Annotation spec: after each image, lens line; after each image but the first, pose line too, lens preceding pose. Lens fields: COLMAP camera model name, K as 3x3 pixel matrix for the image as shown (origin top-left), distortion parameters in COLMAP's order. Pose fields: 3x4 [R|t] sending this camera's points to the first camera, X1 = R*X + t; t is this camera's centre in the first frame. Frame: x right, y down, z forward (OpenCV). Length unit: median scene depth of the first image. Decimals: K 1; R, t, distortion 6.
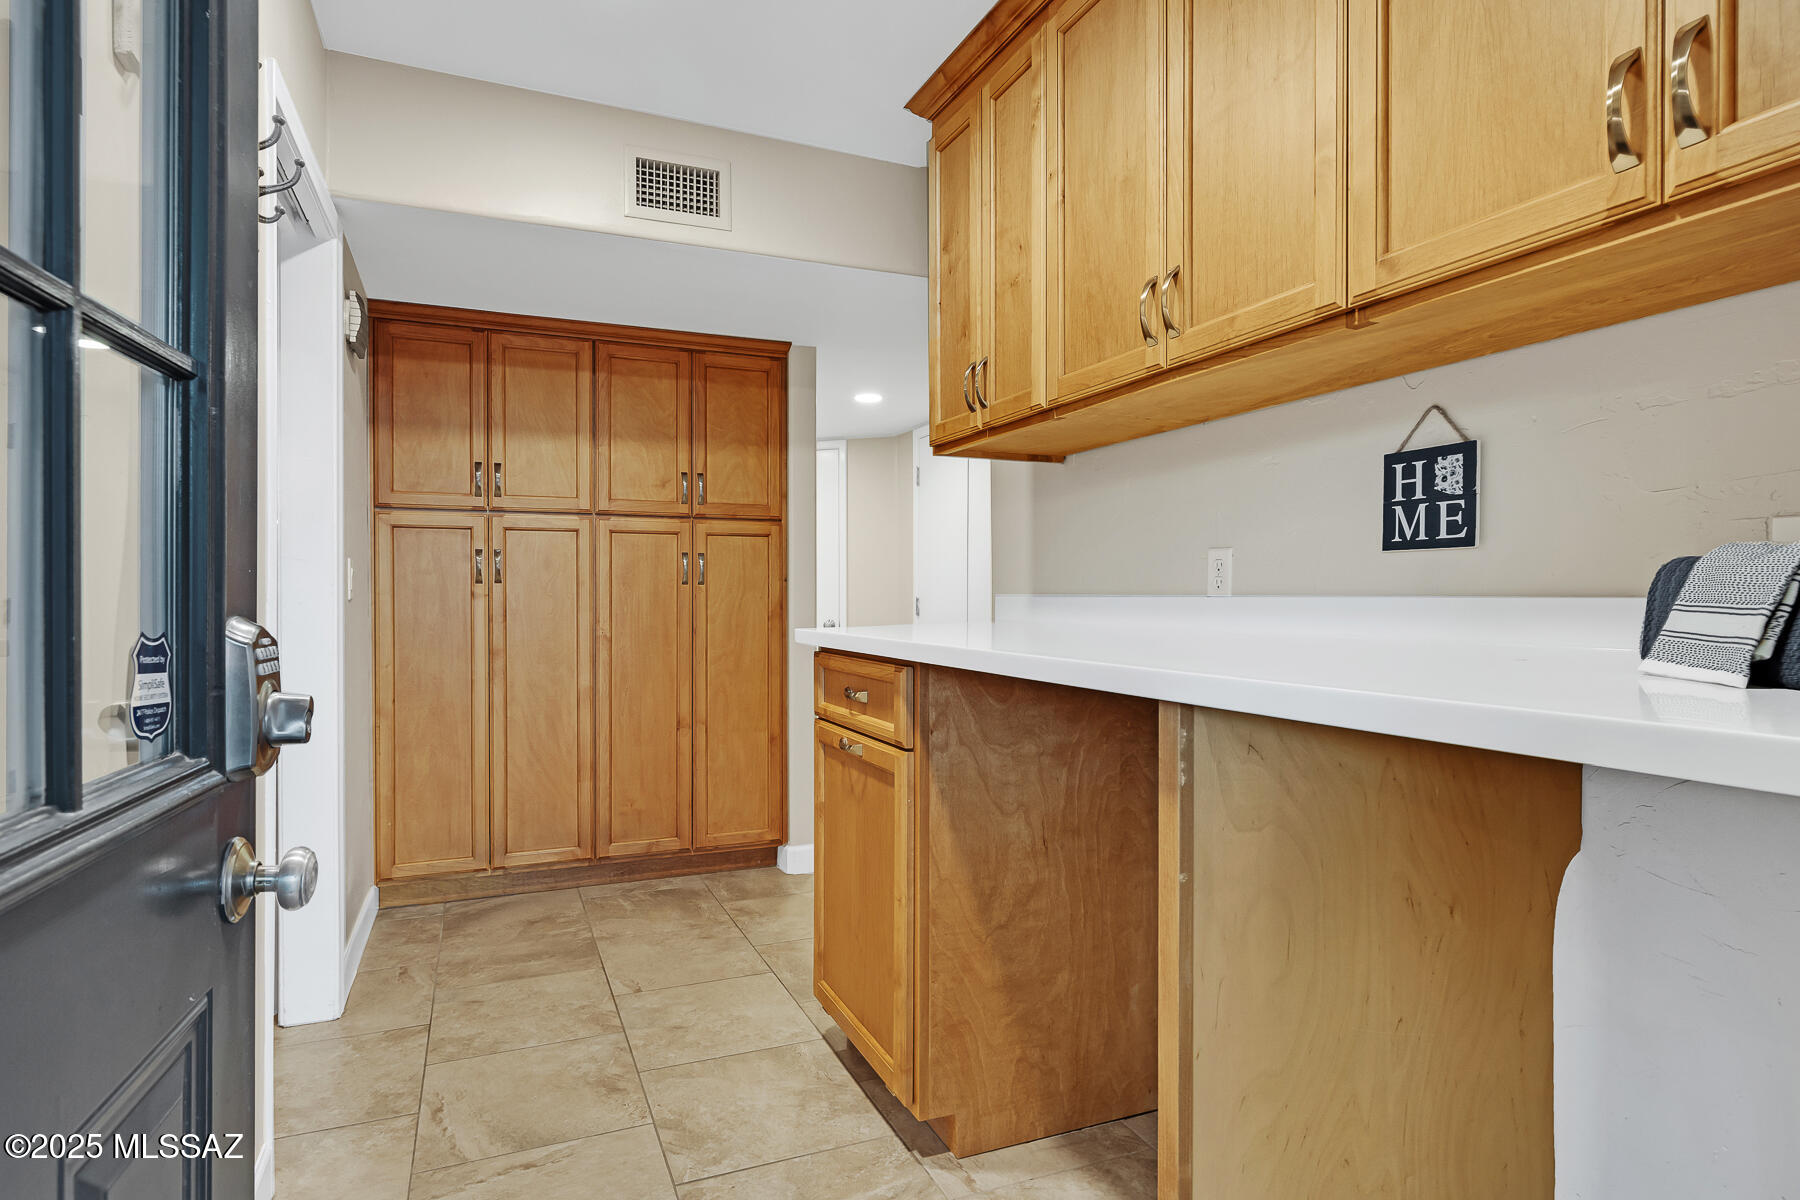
lens RADIAL K [[1034.3, 0, 904.3], [0, 1034.3, 597.7], [0, 0, 1]] dist [-0.005135, 0.002850]
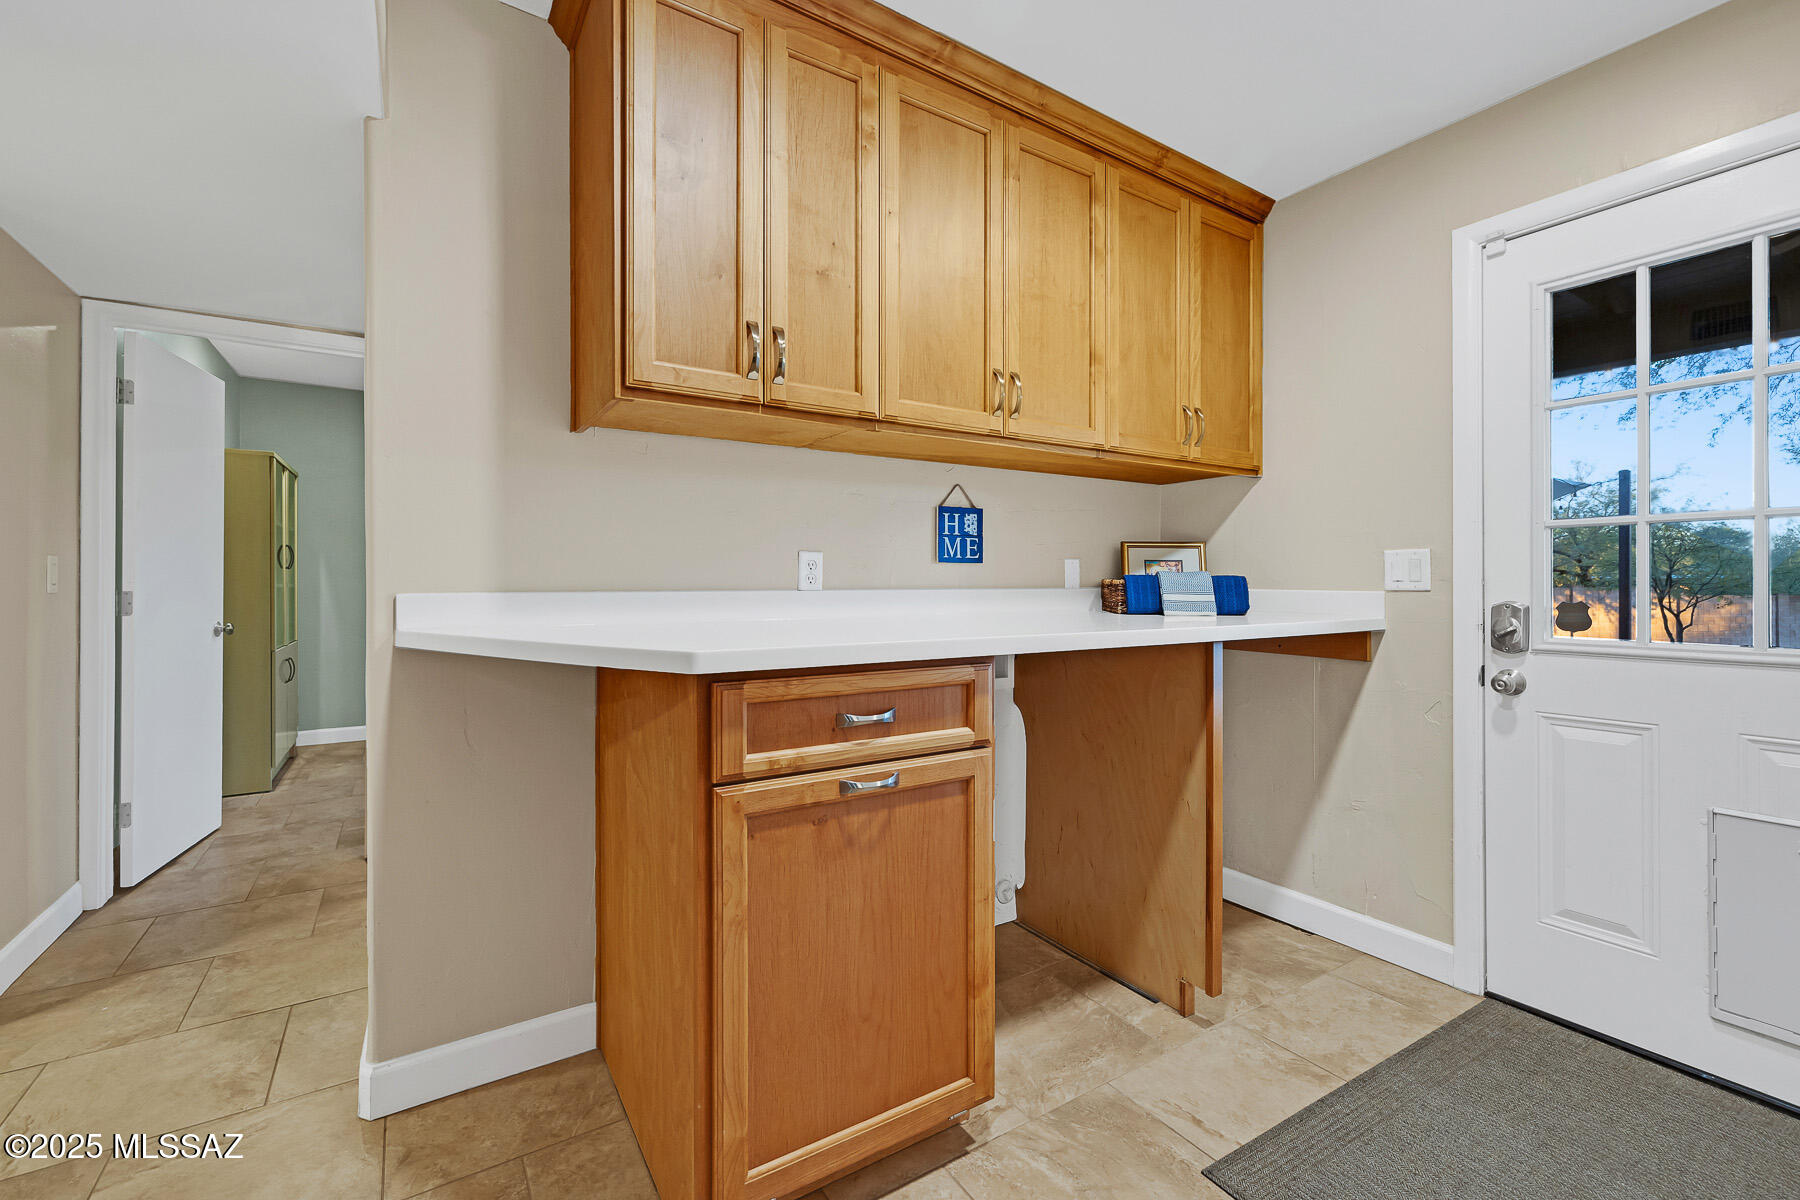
lens RADIAL K [[759.2, 0, 893.2], [0, 759.2, 587.6], [0, 0, 1]] dist [0.000754, 0.000163]
pose [[-0.180954, -0.005960, 0.983473, -0.784507], [0.003327, 0.999972, 0.006672, -0.013142], [-0.983486, 0.004480, -0.180929, 1.354795]]
